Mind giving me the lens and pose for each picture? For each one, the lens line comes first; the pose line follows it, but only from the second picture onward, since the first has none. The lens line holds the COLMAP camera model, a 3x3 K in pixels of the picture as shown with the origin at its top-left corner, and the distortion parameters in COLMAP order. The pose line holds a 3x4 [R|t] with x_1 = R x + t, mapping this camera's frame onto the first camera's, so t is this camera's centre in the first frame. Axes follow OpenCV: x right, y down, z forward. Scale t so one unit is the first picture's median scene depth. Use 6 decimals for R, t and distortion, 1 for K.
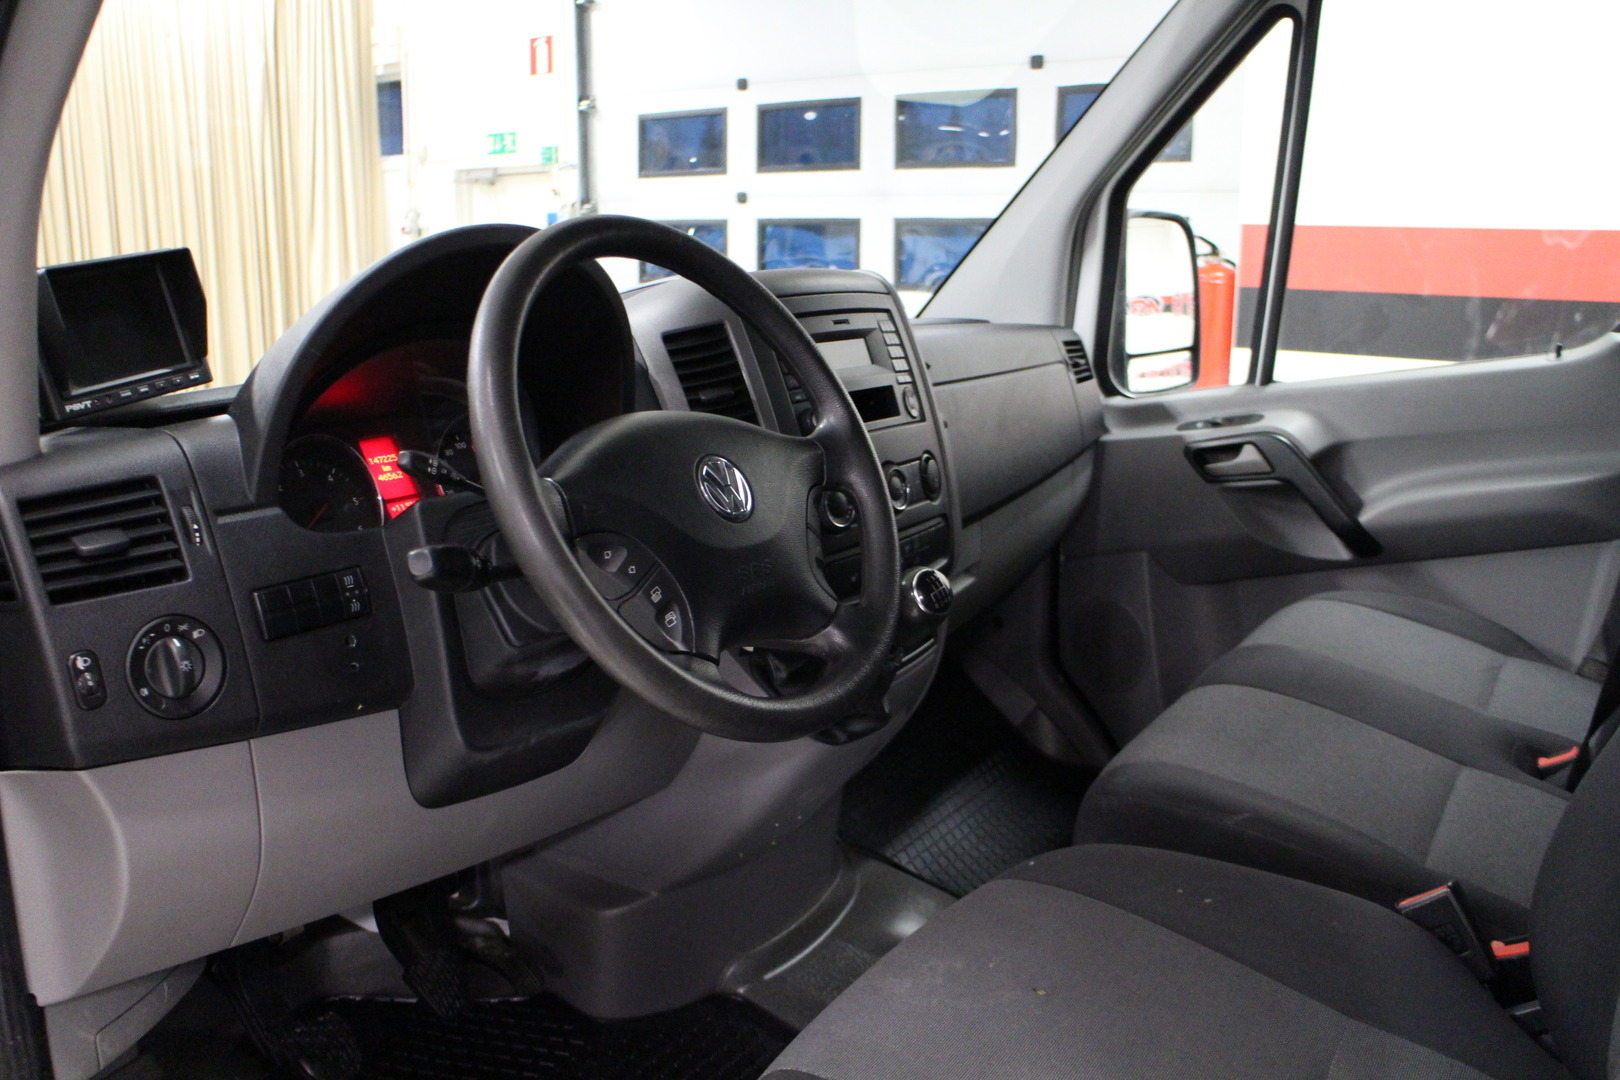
lens RADIAL K [[1333.2, 0, 810.0], [0, 1333.2, 540.0], [0, 0, 1]] dist [-0.063624, -0.001245]
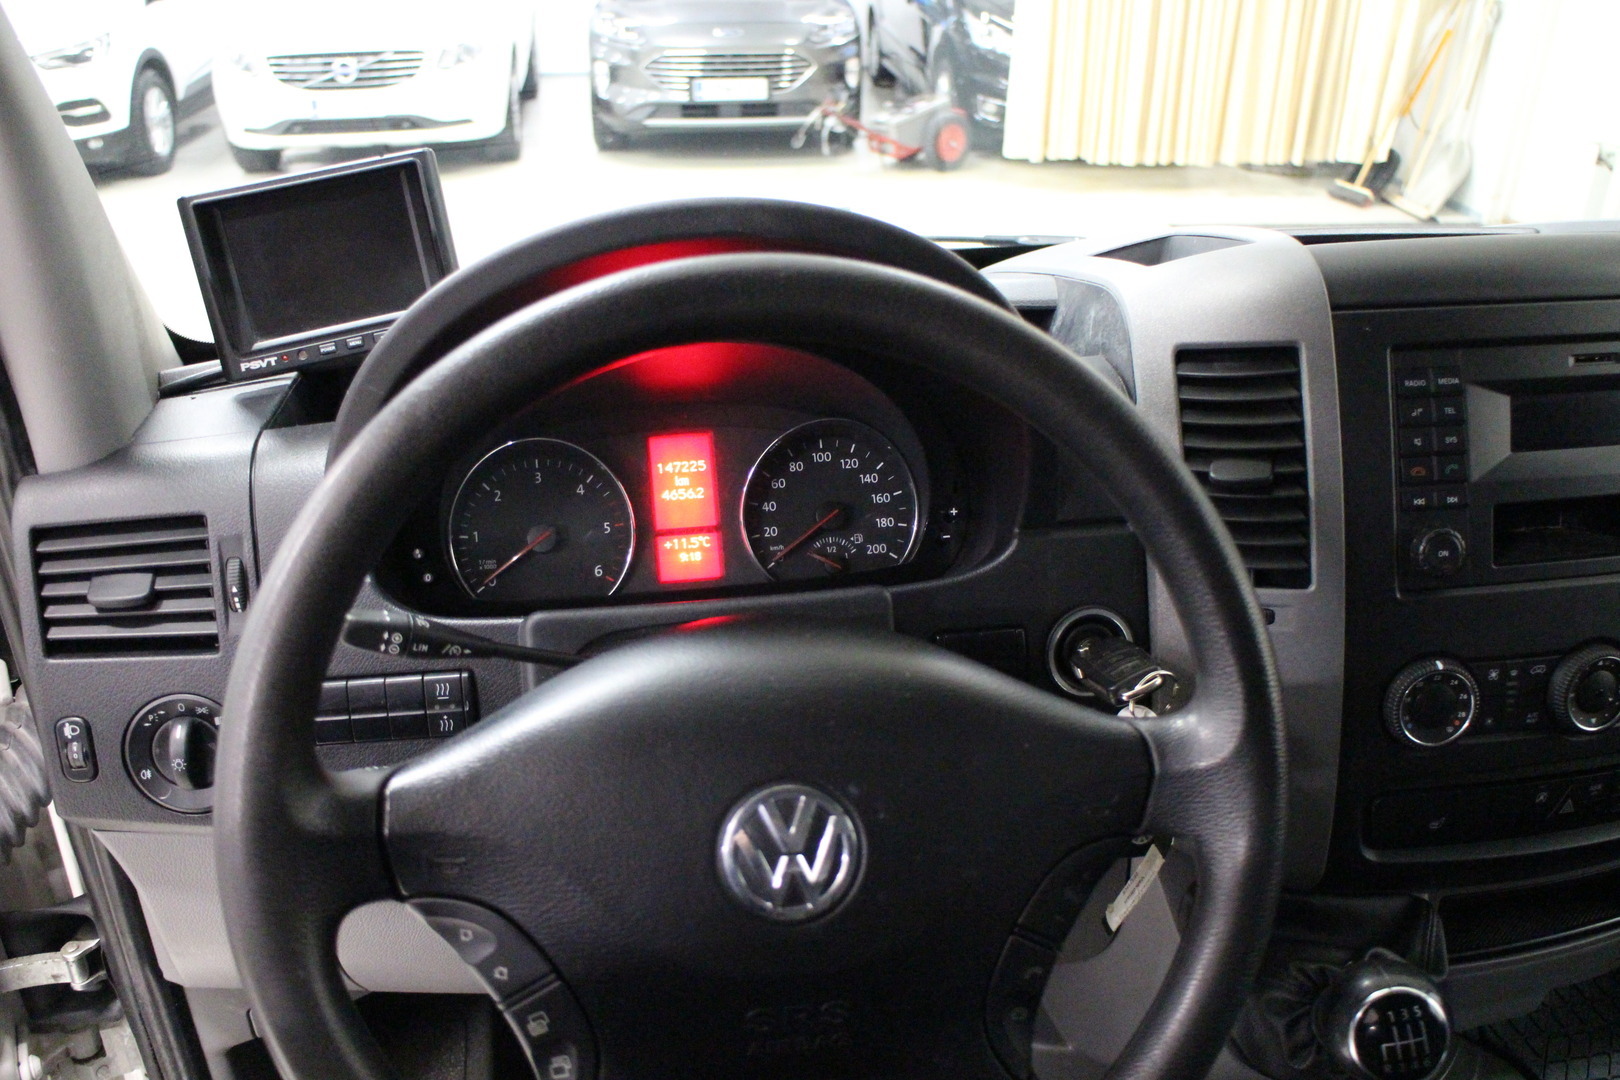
lens RADIAL K [[1333.2, 0, 810.0], [0, 1333.2, 540.0], [0, 0, 1]] dist [-0.063624, -0.001245]
pose [[0.660802, 0.342226, -0.667999, 0.242100], [-0.146229, 0.931646, 0.332644, -0.322277], [0.736178, -0.122131, 0.665677, 0.701711]]
